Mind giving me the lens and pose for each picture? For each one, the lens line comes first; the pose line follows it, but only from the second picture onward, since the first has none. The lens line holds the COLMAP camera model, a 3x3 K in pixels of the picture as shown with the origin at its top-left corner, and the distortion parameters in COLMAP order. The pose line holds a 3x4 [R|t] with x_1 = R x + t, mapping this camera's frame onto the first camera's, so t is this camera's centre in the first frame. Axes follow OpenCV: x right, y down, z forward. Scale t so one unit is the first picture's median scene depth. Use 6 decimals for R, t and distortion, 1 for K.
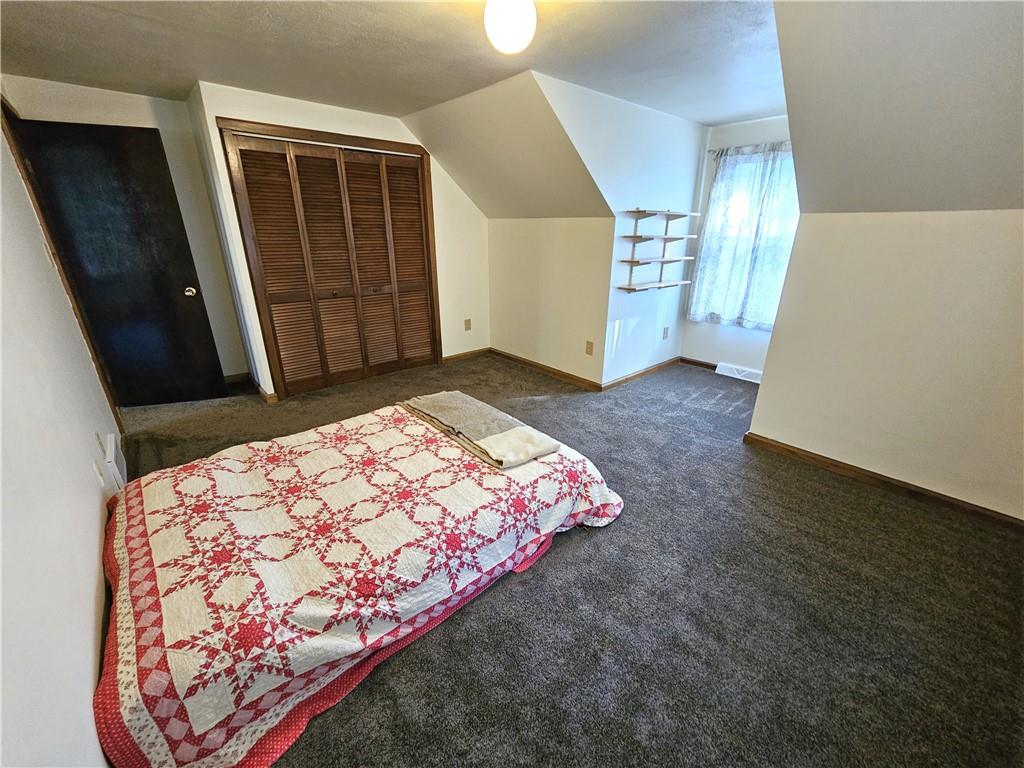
lens RADIAL K [[421.1, 0, 517.6], [0, 421.1, 389.0], [0, 0, 1]] dist [-0.009630, 0.004128]
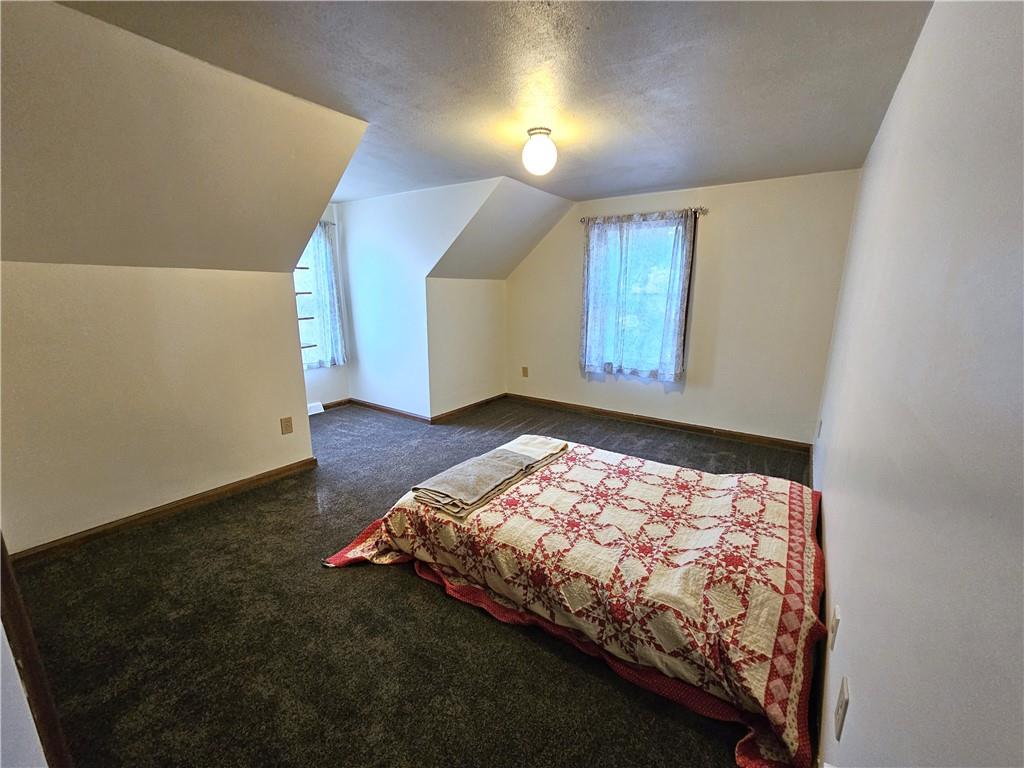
lens RADIAL K [[421.1, 0, 517.6], [0, 421.1, 389.0], [0, 0, 1]] dist [-0.009630, 0.004128]
pose [[-0.245530, -0.227840, 0.942233, -1.203555], [0.337587, 0.891046, 0.303433, -0.447422], [-0.908708, 0.392587, -0.141863, 1.192896]]
